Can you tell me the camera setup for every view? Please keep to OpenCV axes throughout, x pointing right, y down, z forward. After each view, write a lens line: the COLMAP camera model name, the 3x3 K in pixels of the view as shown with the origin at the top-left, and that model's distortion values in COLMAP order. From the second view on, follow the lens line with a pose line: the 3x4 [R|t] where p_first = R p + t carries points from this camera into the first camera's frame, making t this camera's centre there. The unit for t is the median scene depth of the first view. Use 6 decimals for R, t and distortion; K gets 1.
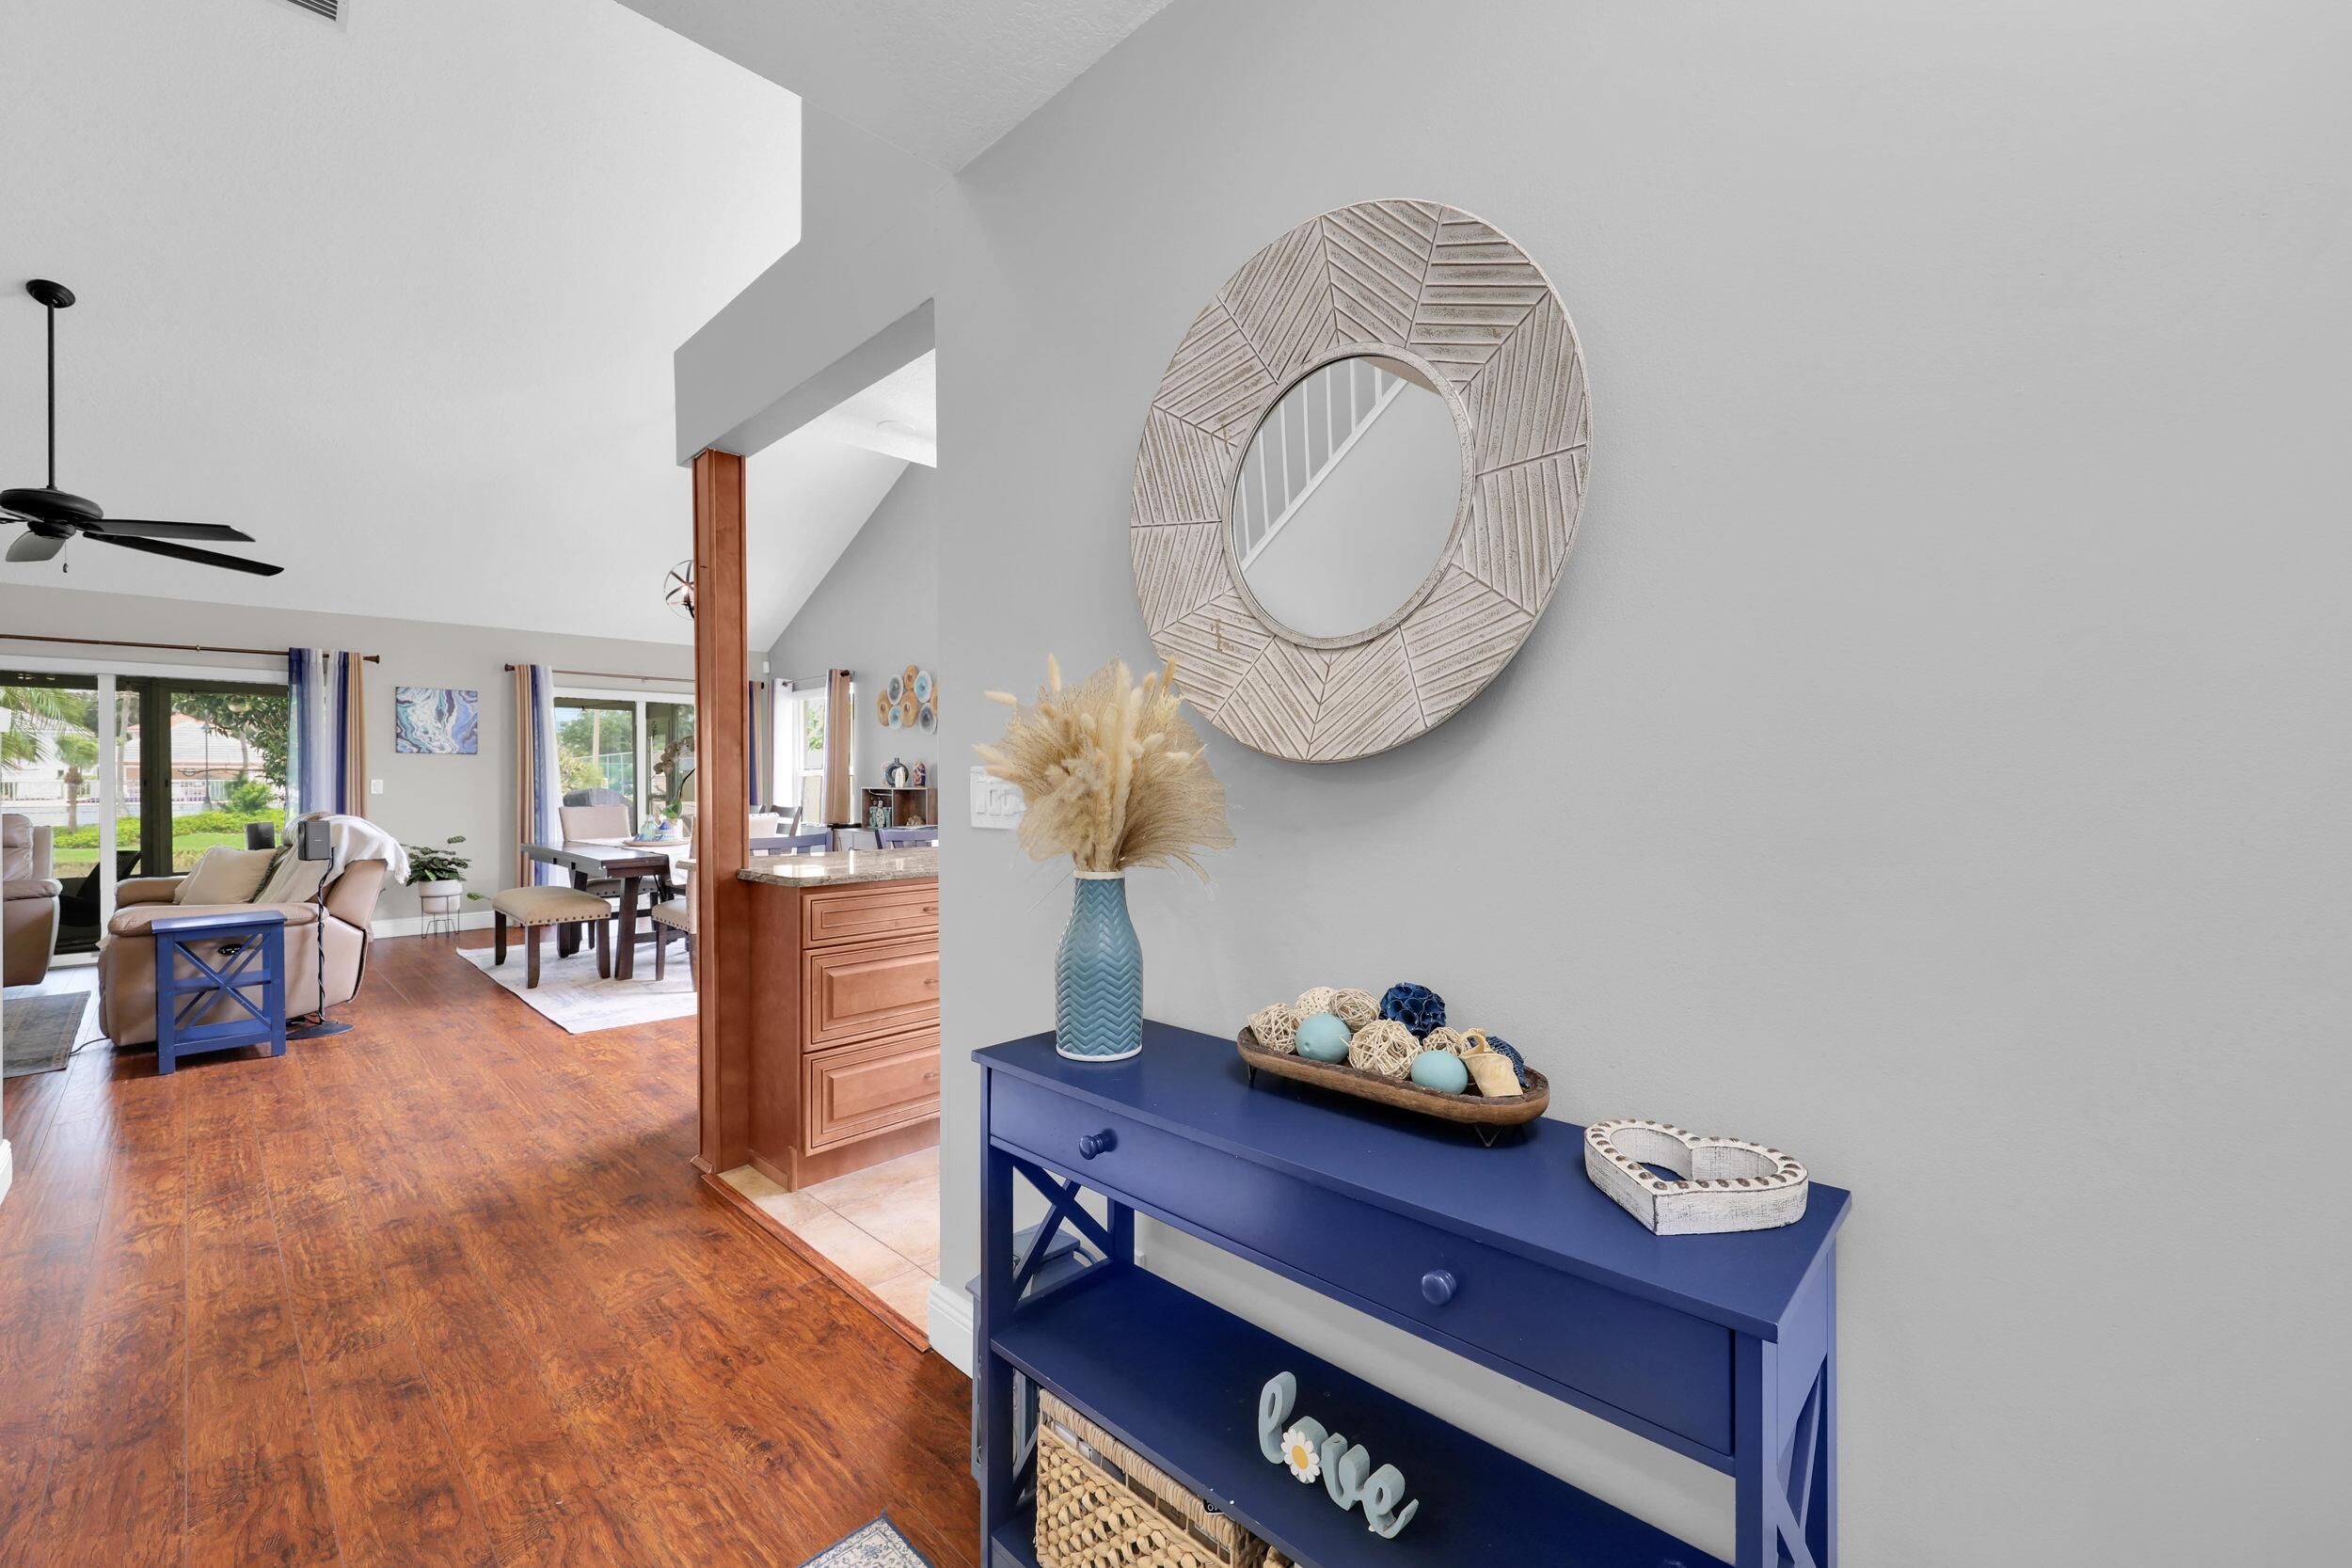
lens RADIAL K [[959.5, 0, 1163.2], [0, 959.5, 777.0], [0, 0, 1]] dist [0.002072, 0.000435]
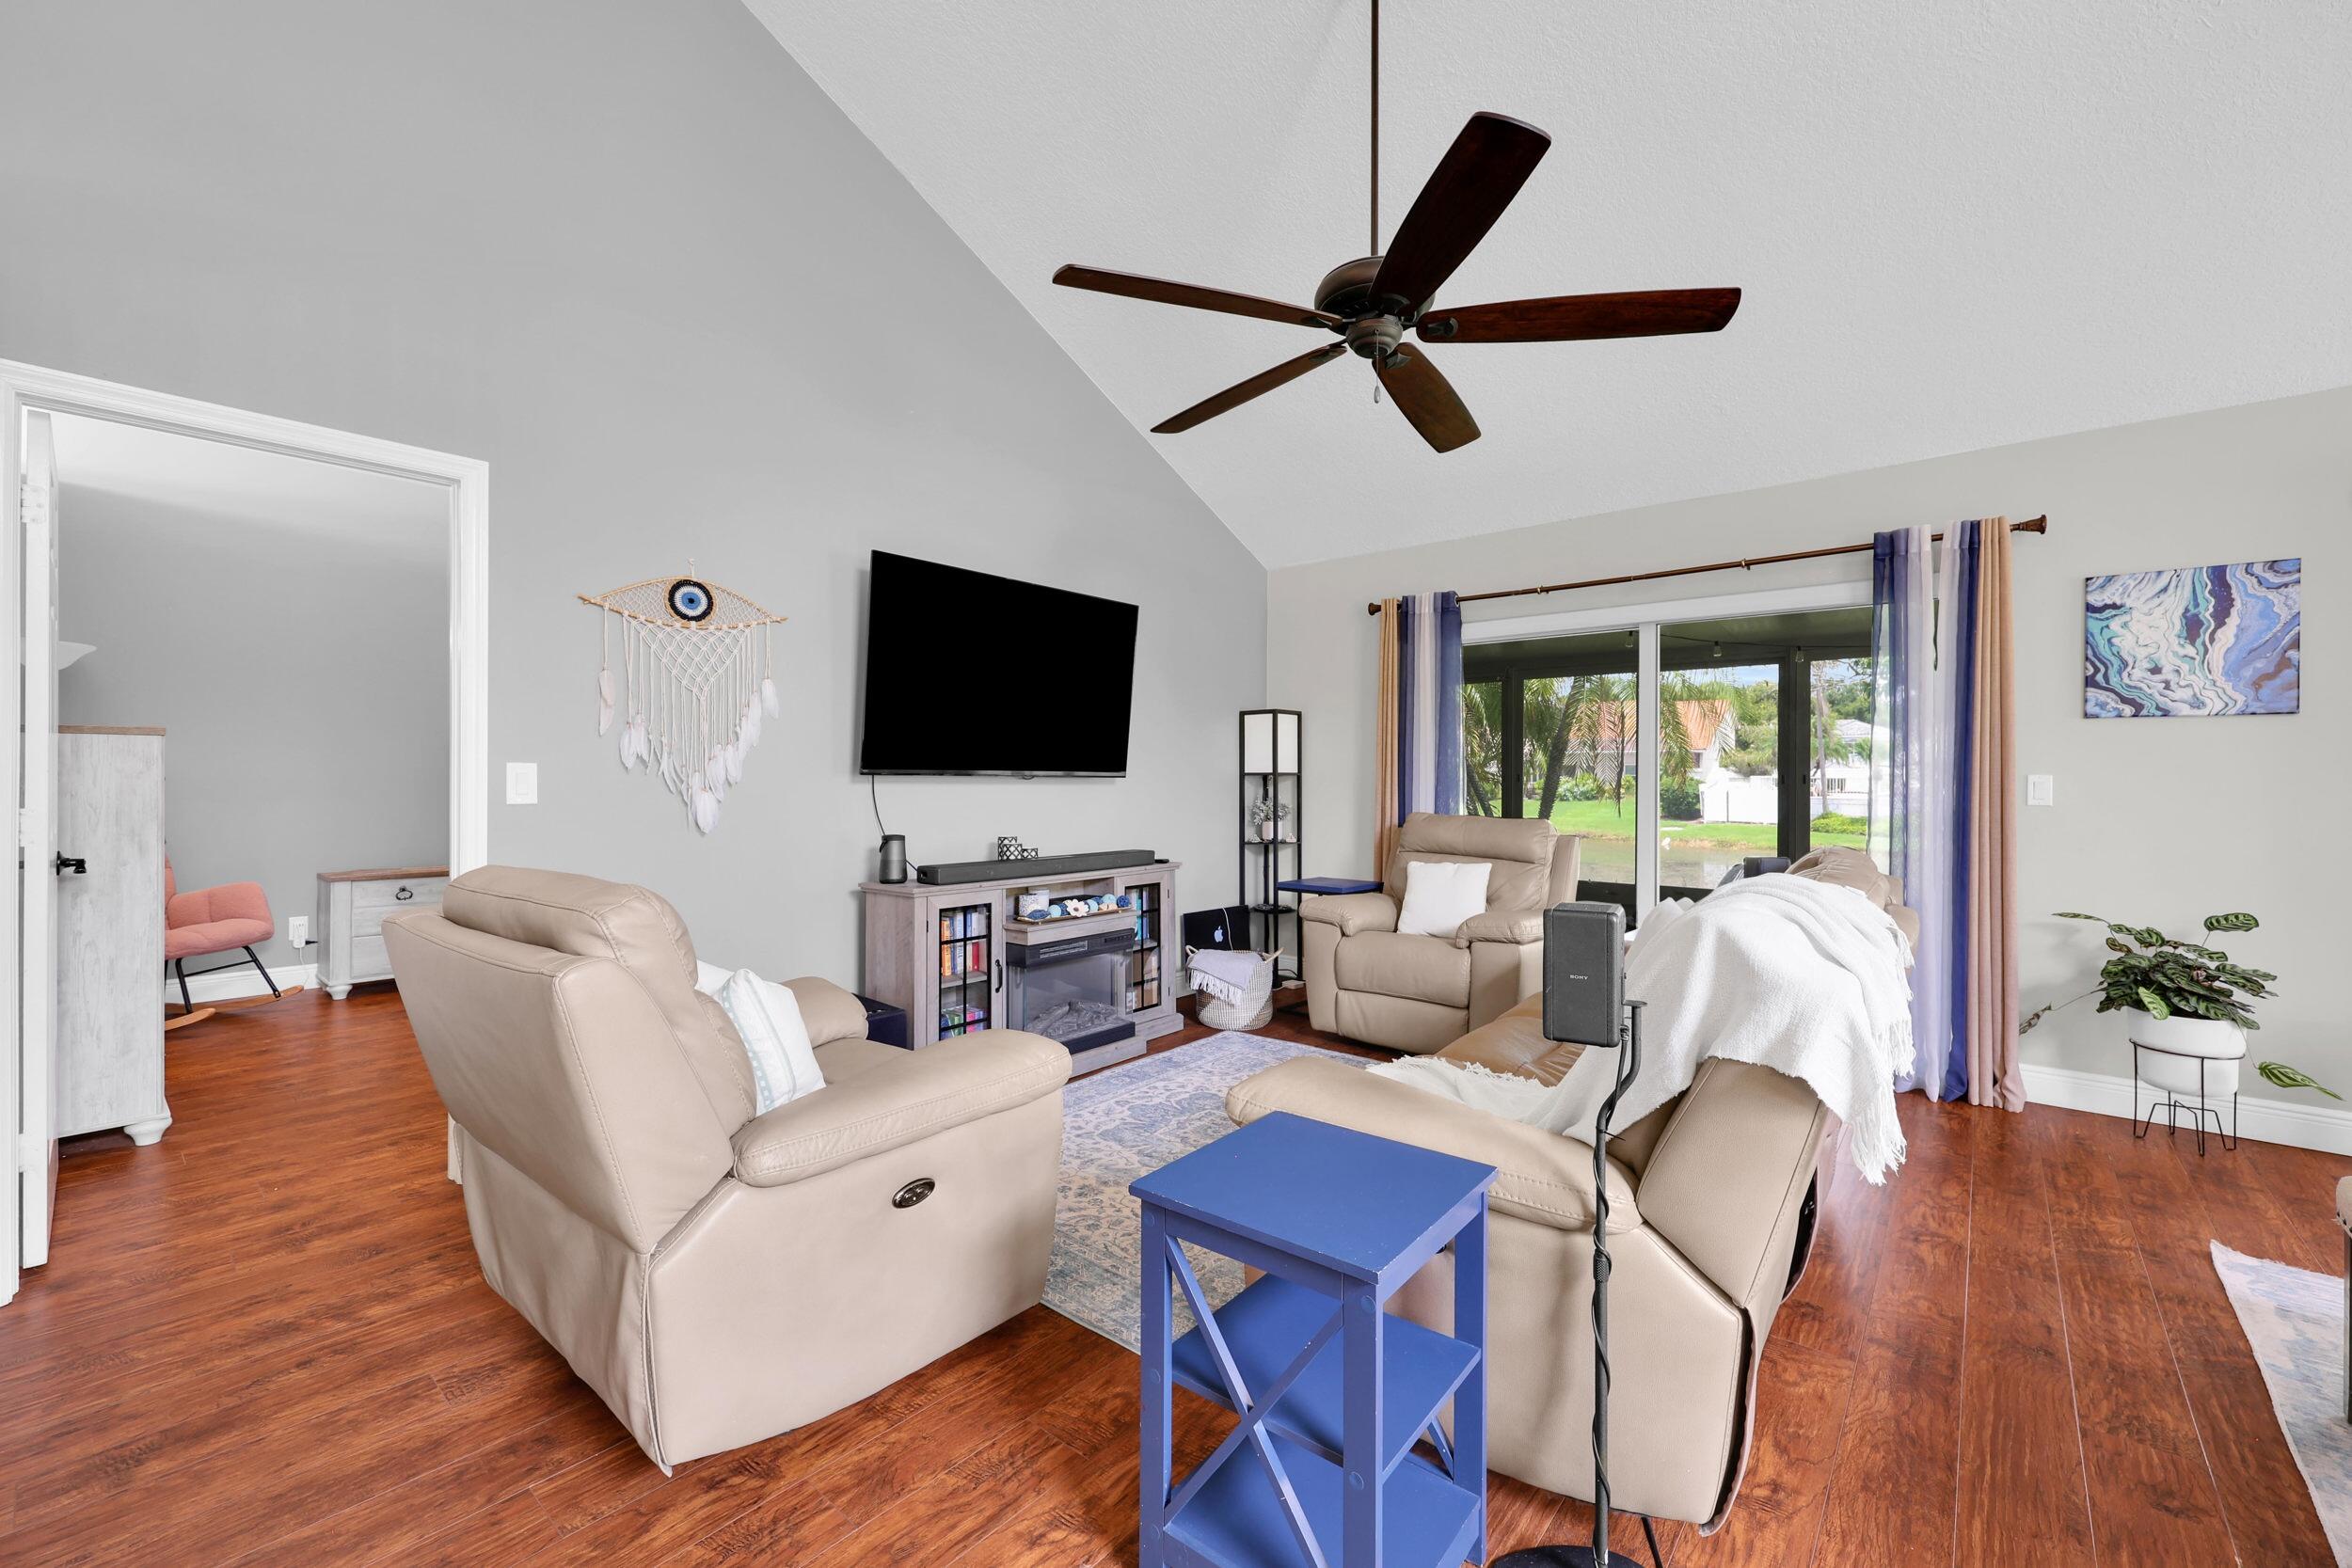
lens RADIAL K [[959.5, 0, 1176.4], [0, 959.5, 784.3], [0, 0, 1]] dist [0.002072, 0.000435]
pose [[0.078814, 0.013255, -0.996801, -0.364518], [-0.001549, 0.999912, 0.013174, 0.001716], [0.996888, 0.000506, 0.078828, 0.522141]]
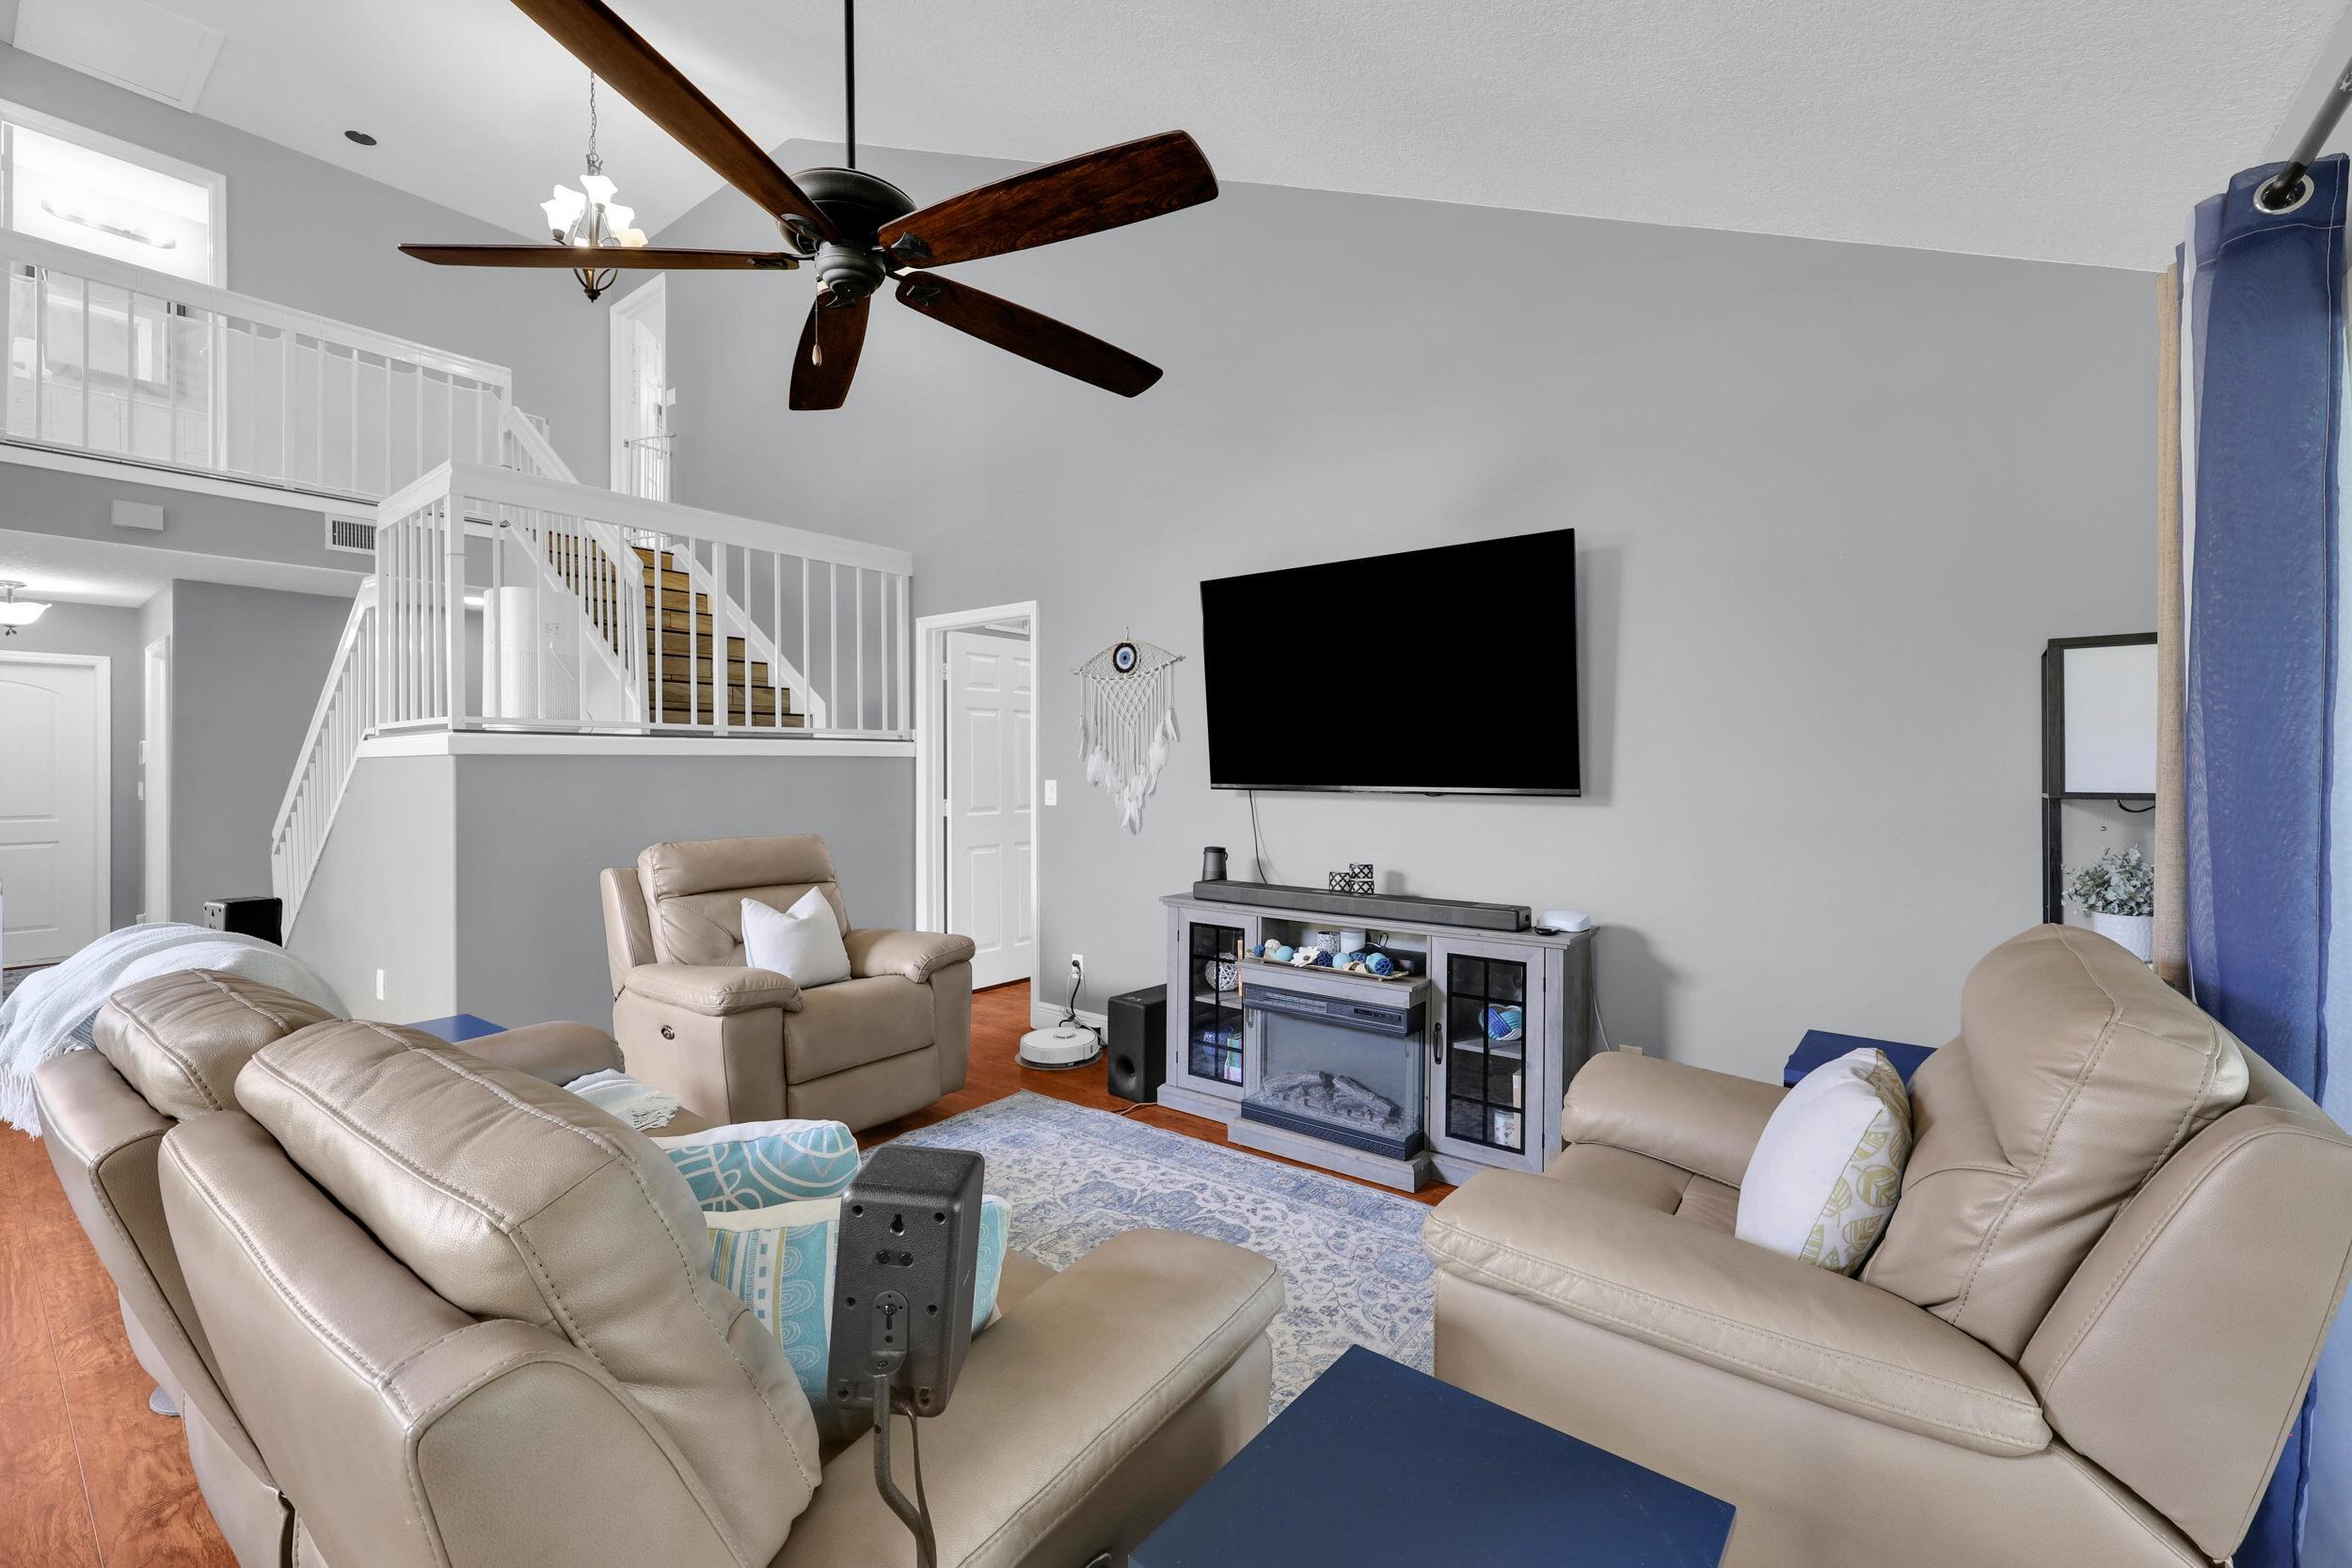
lens RADIAL K [[959.5, 0, 1175.7], [0, 959.5, 793.2], [0, 0, 1]] dist [0.002072, 0.000435]
pose [[-0.992947, 0.015896, -0.117487, -0.783248], [0.012861, 0.999565, 0.026548, -0.008930], [0.117858, 0.024850, -0.992720, 0.923811]]
